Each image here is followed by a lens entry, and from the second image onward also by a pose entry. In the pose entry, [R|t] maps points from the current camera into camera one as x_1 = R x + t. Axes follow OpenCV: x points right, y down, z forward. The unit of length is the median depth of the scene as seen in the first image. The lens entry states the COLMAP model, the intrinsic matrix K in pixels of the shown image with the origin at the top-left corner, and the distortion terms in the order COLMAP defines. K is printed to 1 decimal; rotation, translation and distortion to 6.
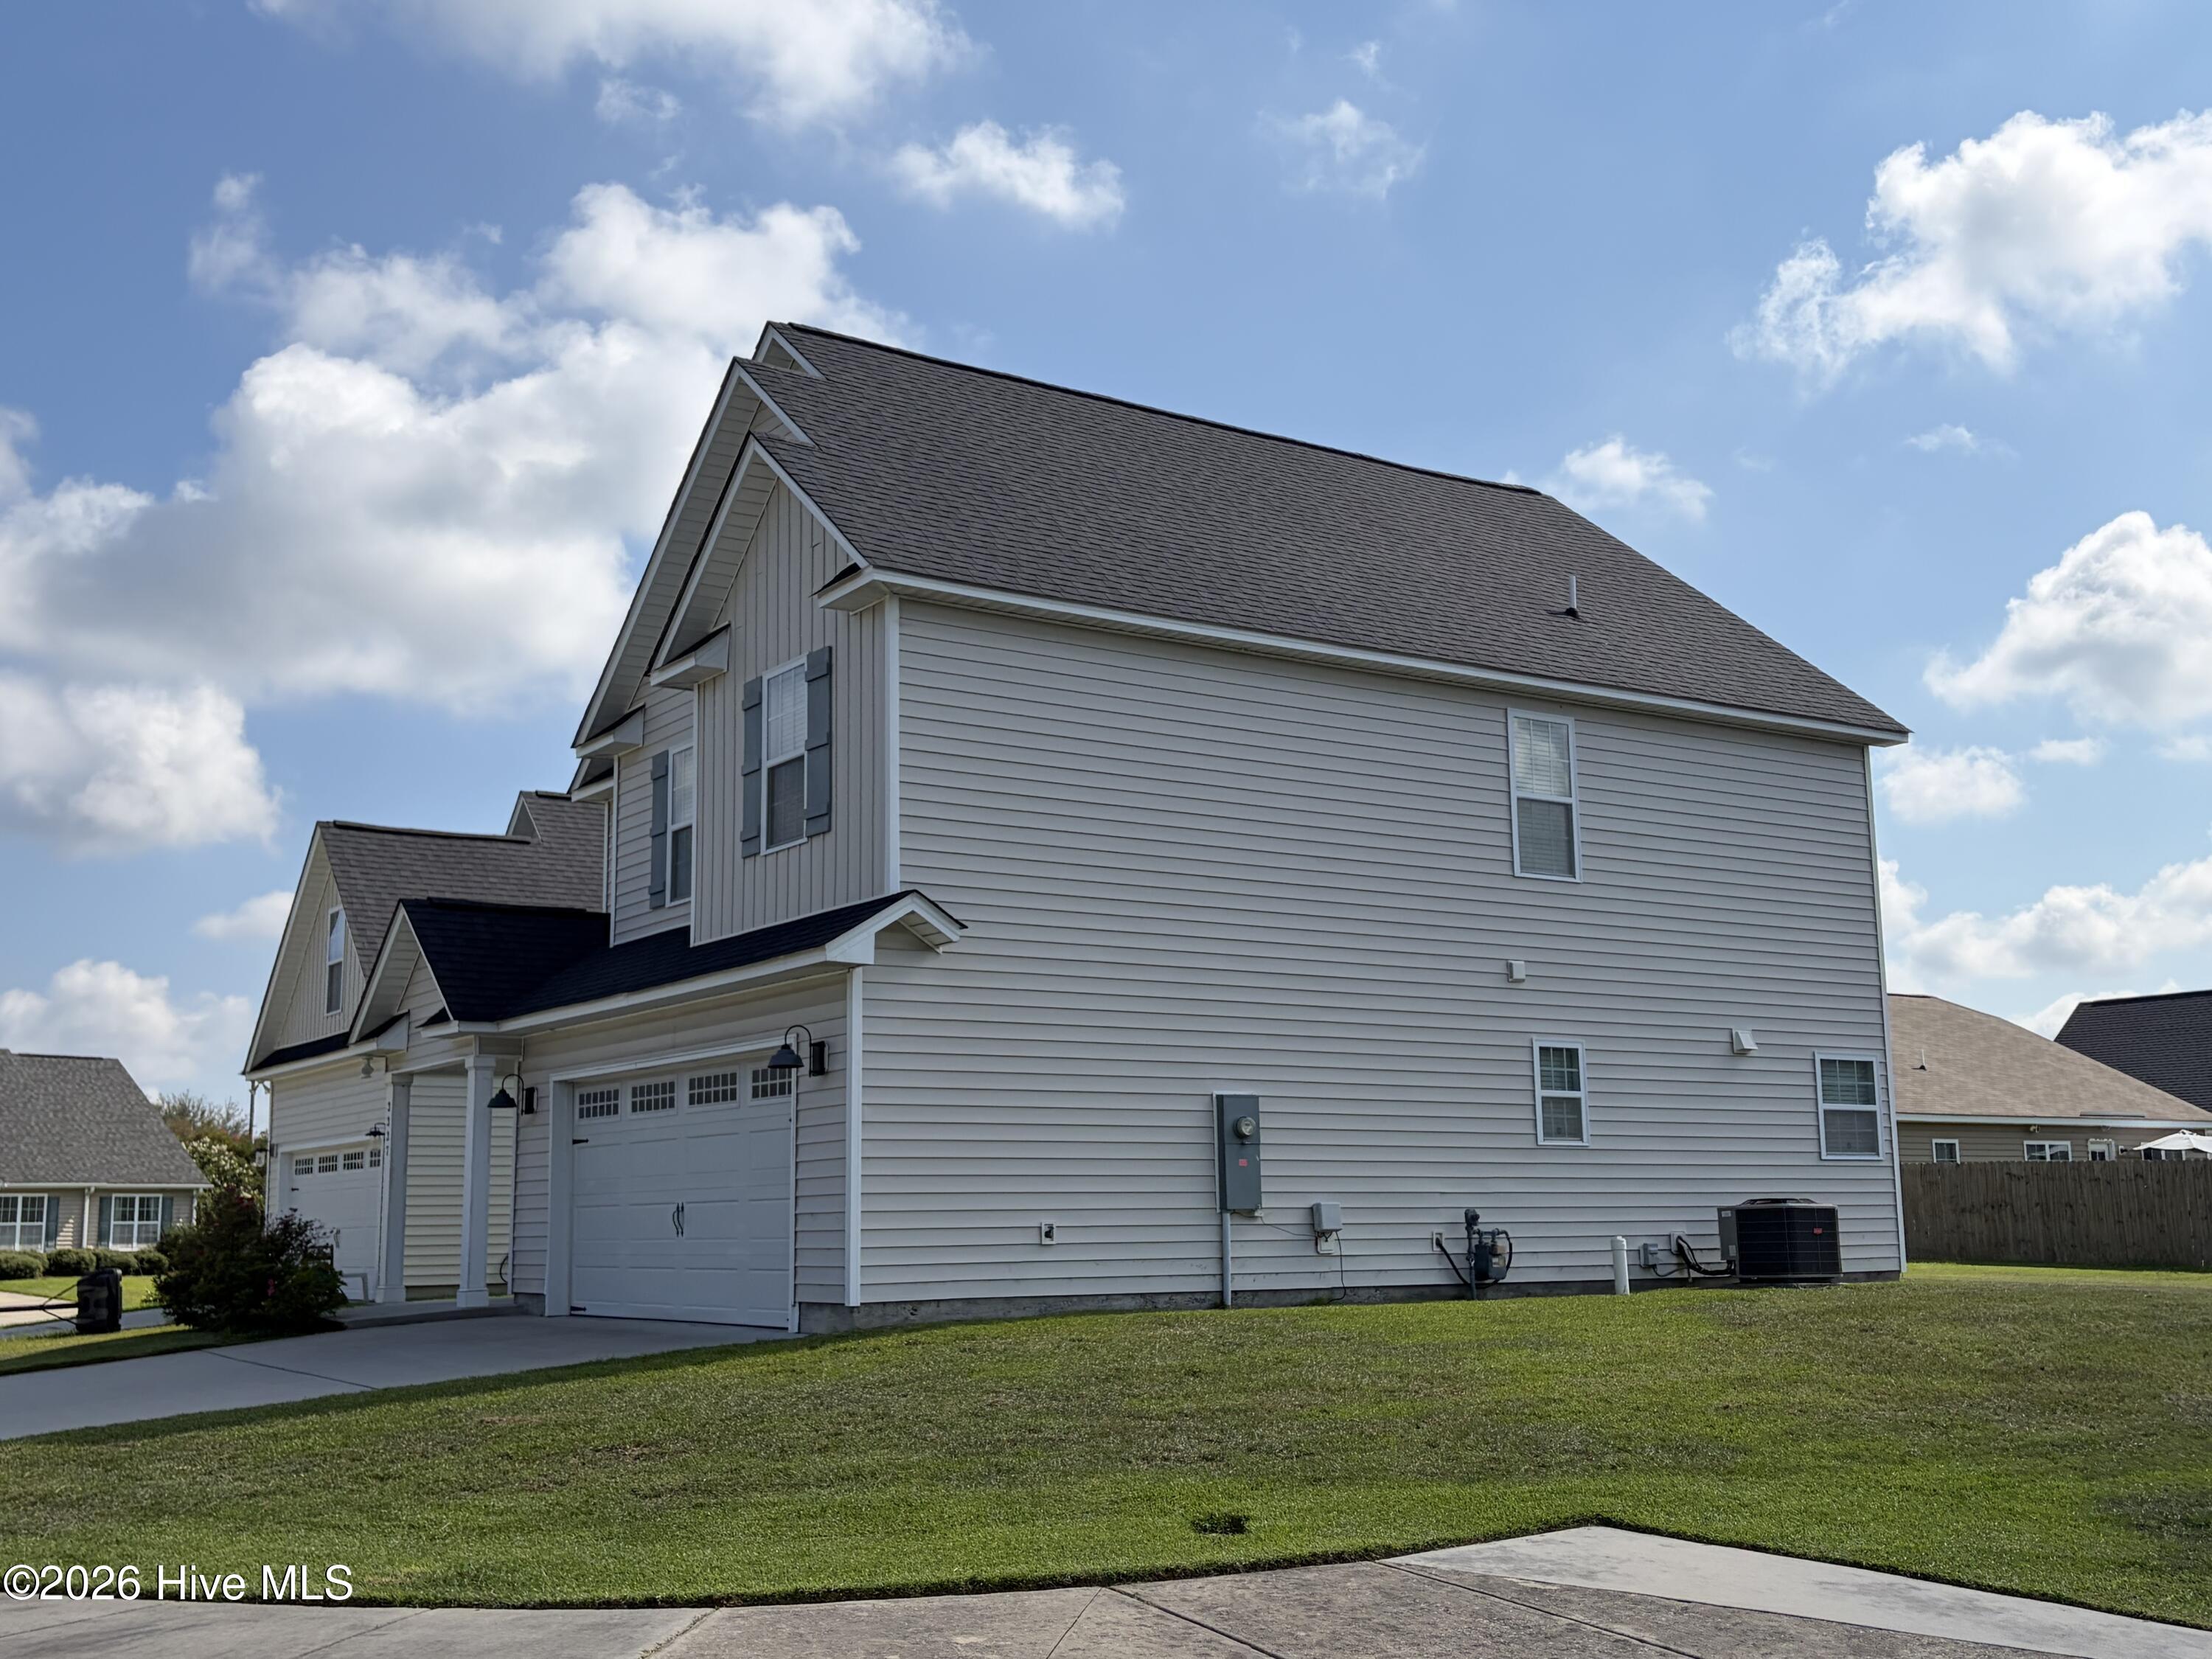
lens RADIAL K [[2349.0, 0, 1115.7], [0, 2349.0, 835.9], [0, 0, 1]] dist [0.142221, 0.000000]
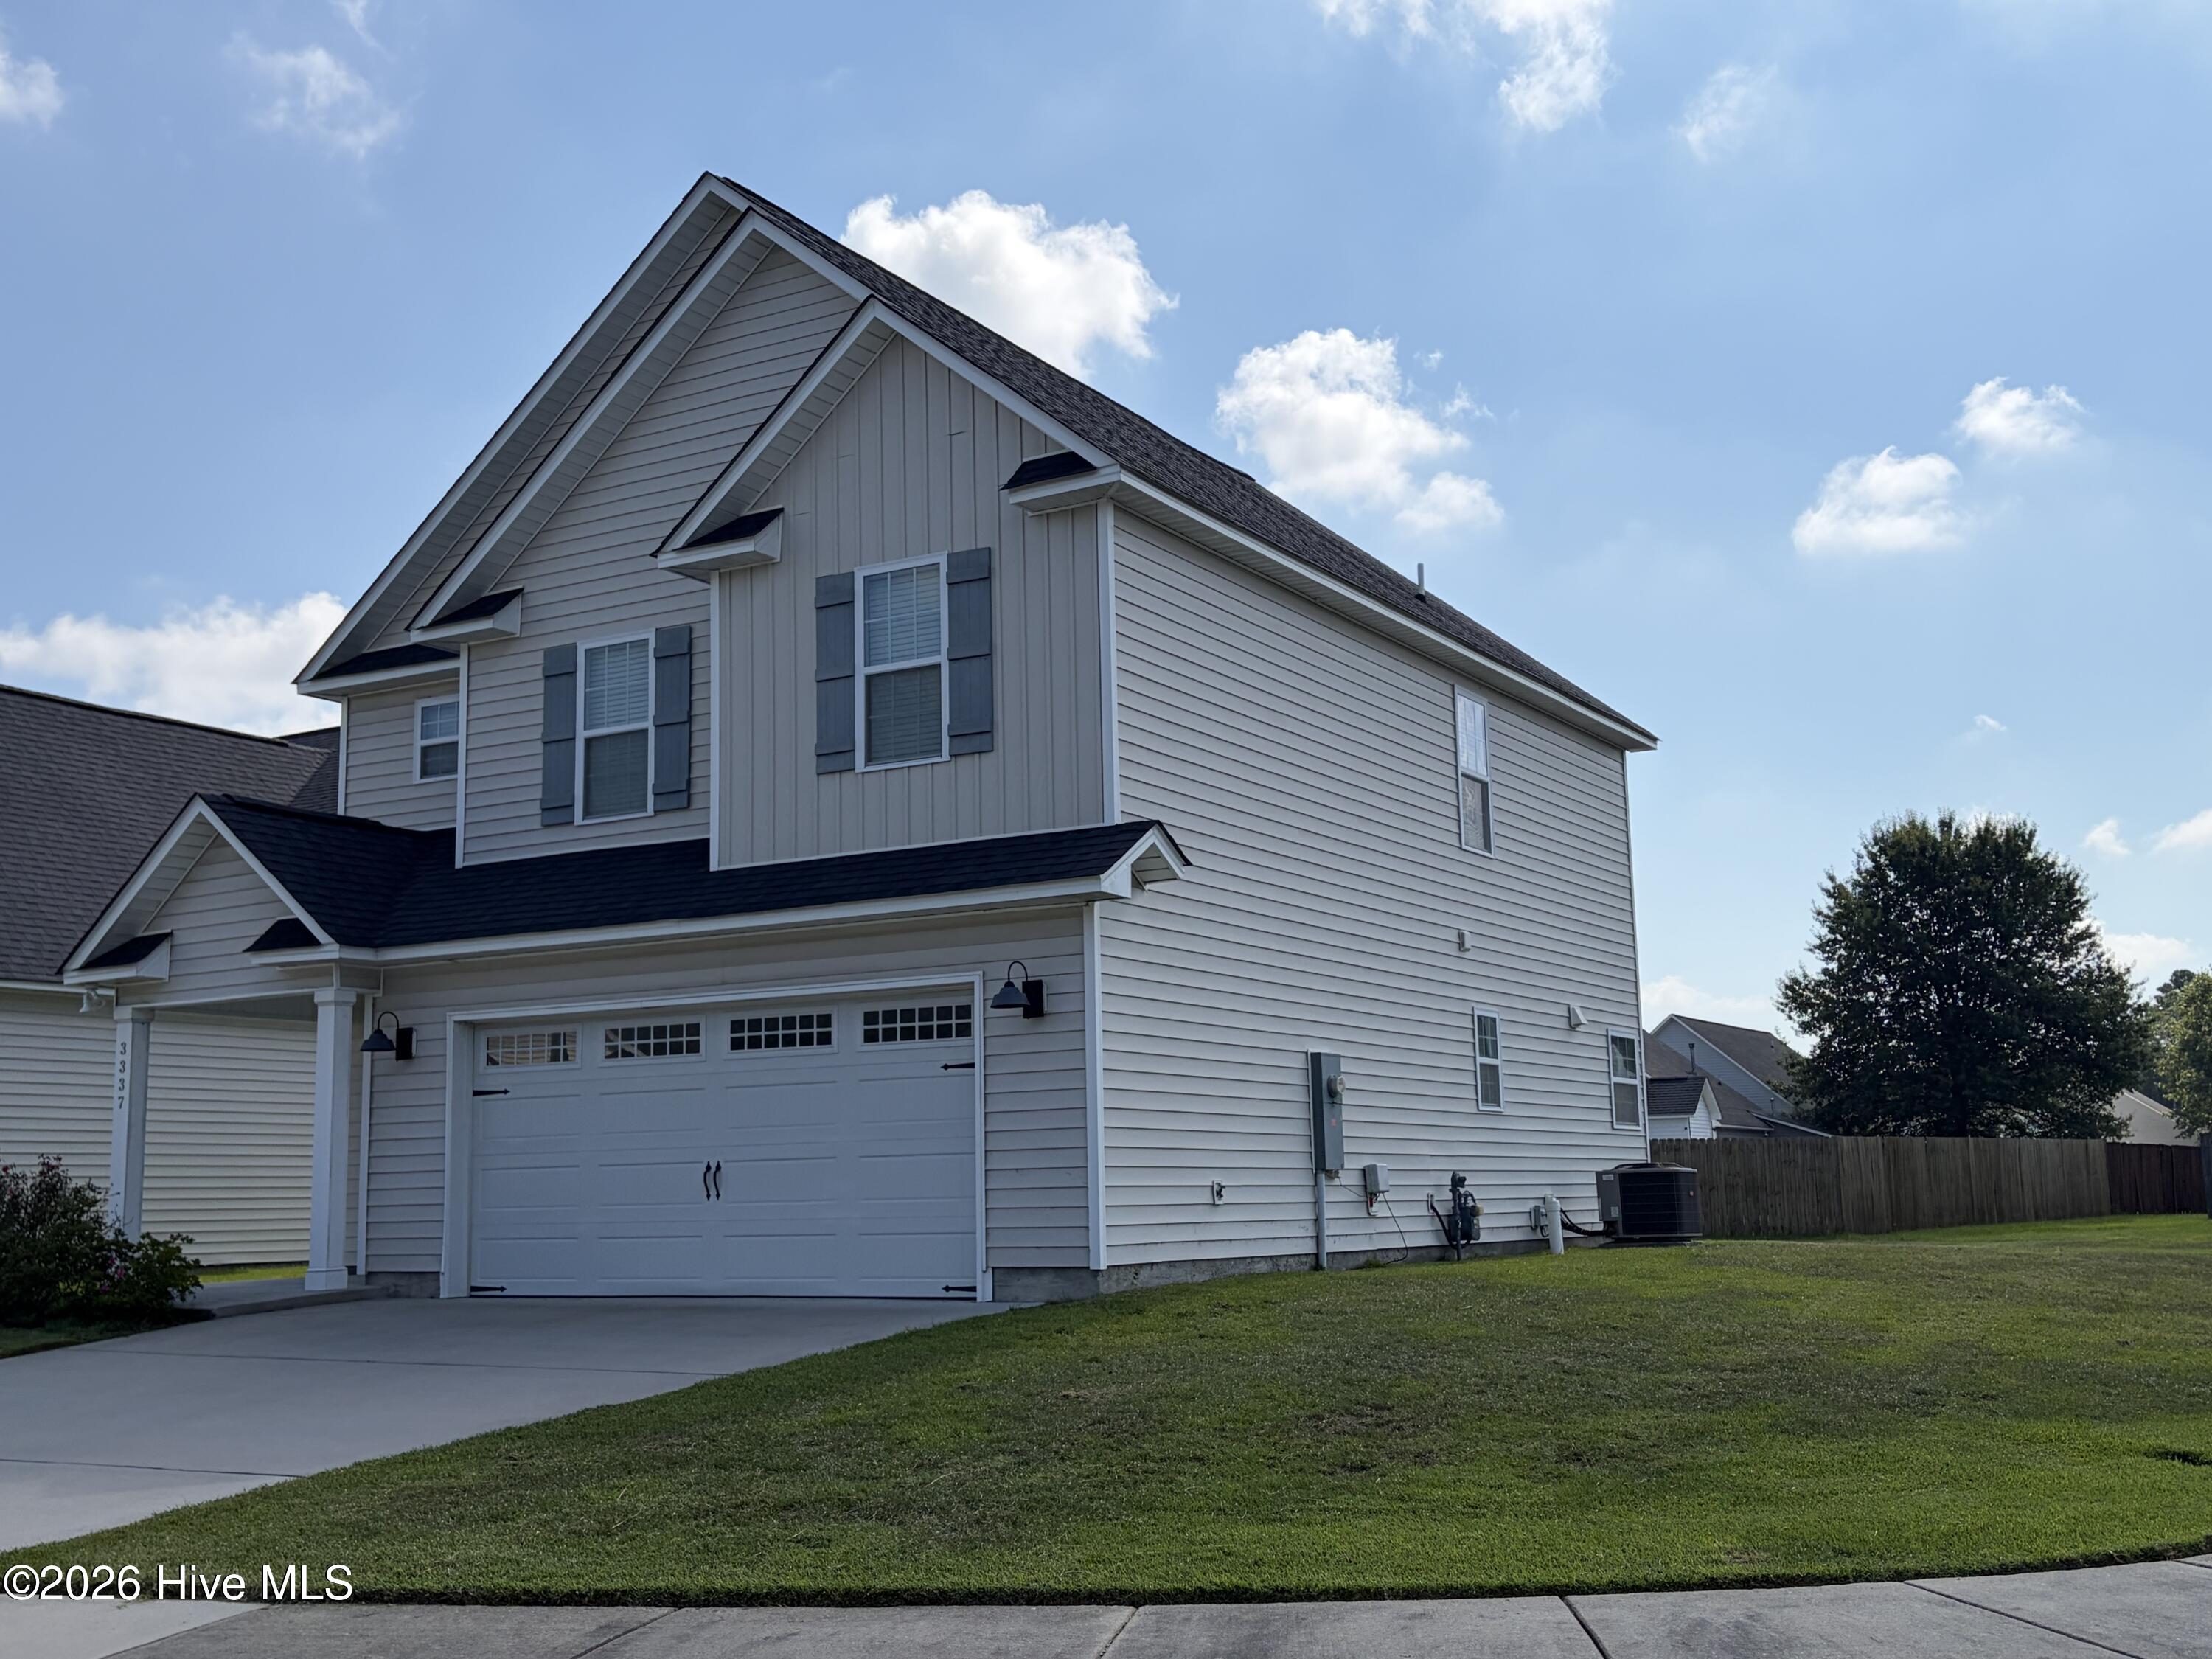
lens RADIAL K [[2349.0, 0, 1106.7], [0, 2349.0, 826.4], [0, 0, 1]] dist [0.142221, 0.000000]
pose [[0.902070, 0.065160, 0.426642, -0.423130], [-0.064910, 0.997776, -0.015146, 0.034416], [-0.426681, -0.014030, 0.904294, 0.145996]]
